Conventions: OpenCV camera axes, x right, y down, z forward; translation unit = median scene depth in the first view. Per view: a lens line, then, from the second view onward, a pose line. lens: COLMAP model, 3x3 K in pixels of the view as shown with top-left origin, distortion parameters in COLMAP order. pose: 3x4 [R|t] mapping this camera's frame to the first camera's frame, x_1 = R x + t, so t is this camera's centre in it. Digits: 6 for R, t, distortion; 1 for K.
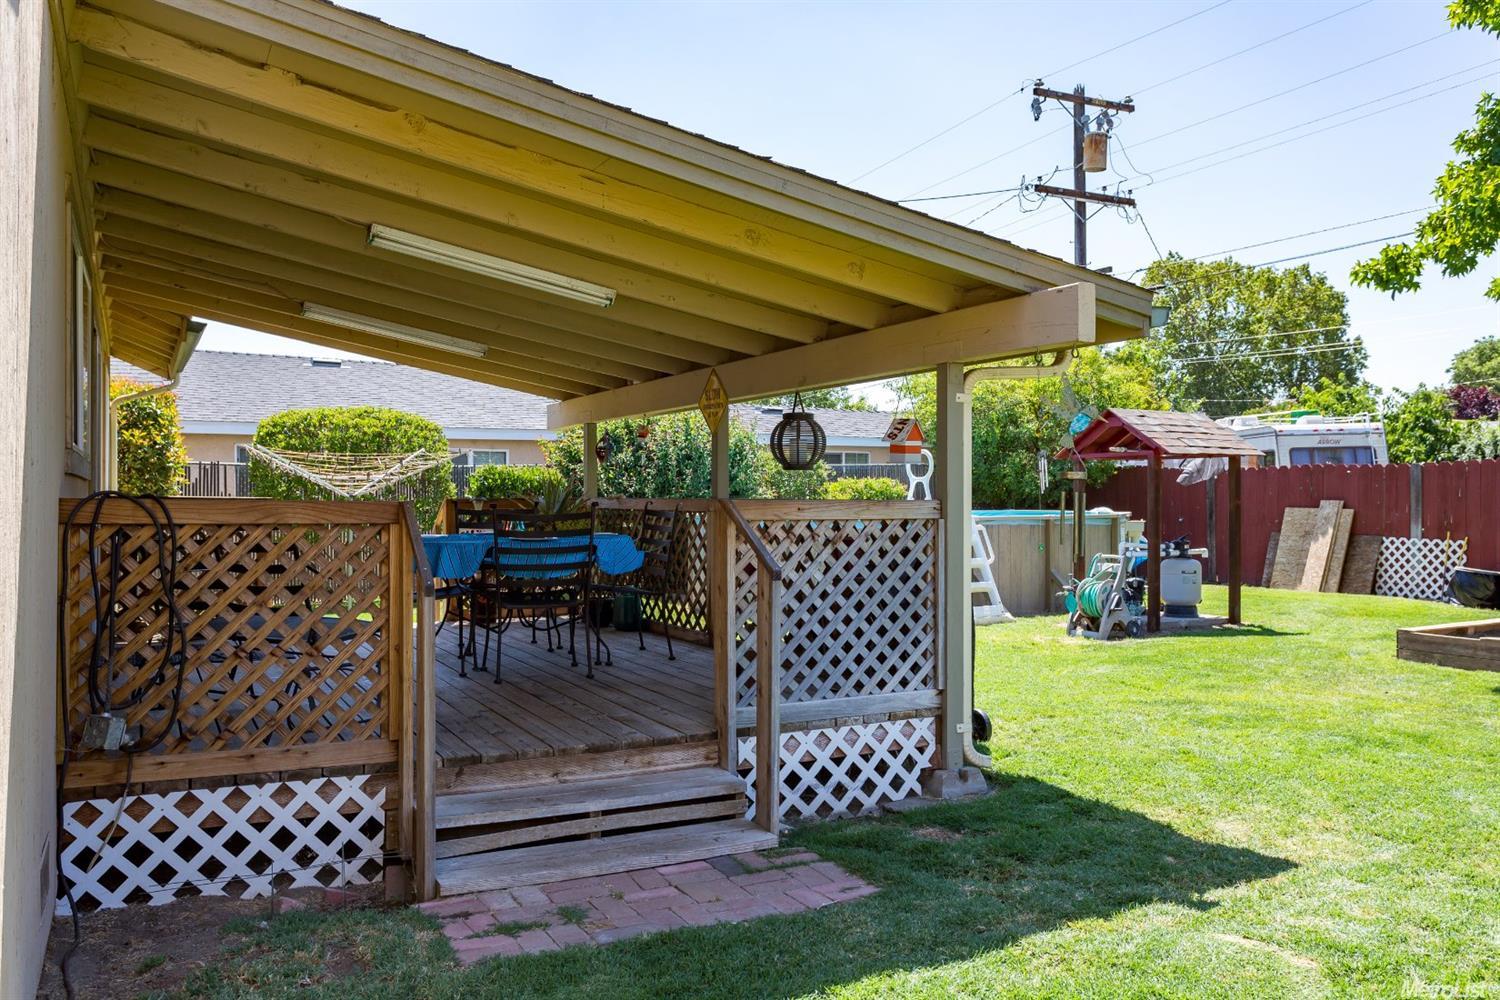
lens RADIAL K [[1206.1, 0, 750.0], [0, 1206.1, 500.0], [0, 0, 1]] dist [0.011229, 0.002896]
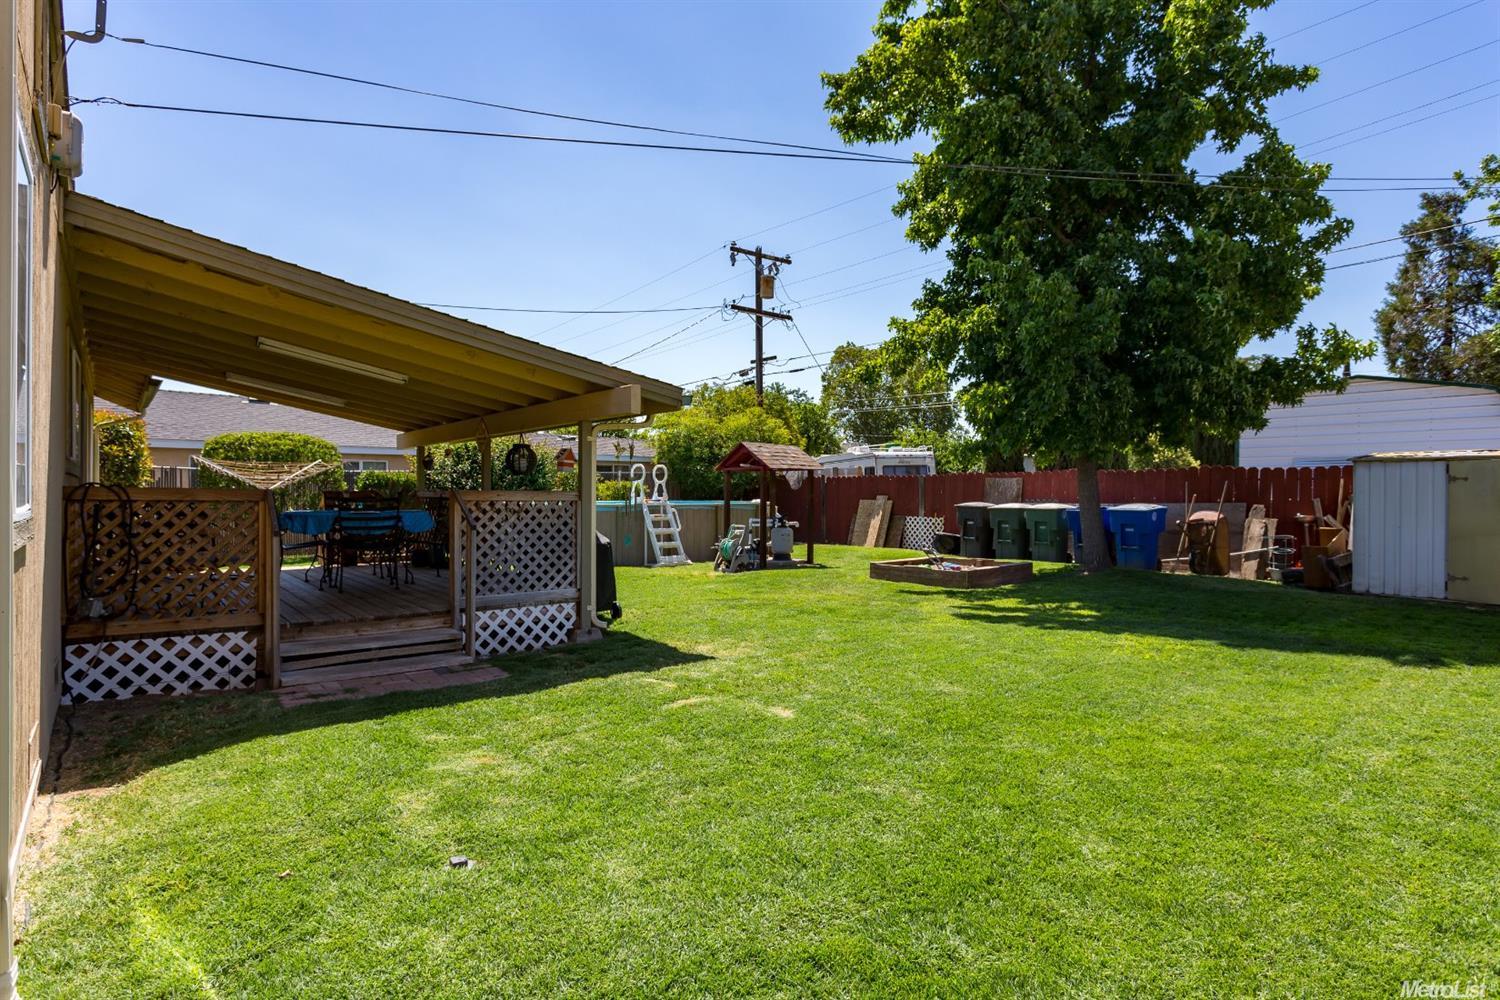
lens RADIAL K [[800.3, 0, 750.0], [0, 800.3, 500.0], [0, 0, 1]] dist [-0.004056, 0.004245]
pose [[0.979941, 0.002868, 0.199269, 0.172847], [-0.003733, 0.999985, 0.003968, 0.008378], [-0.199255, -0.004633, 0.979937, -0.325371]]
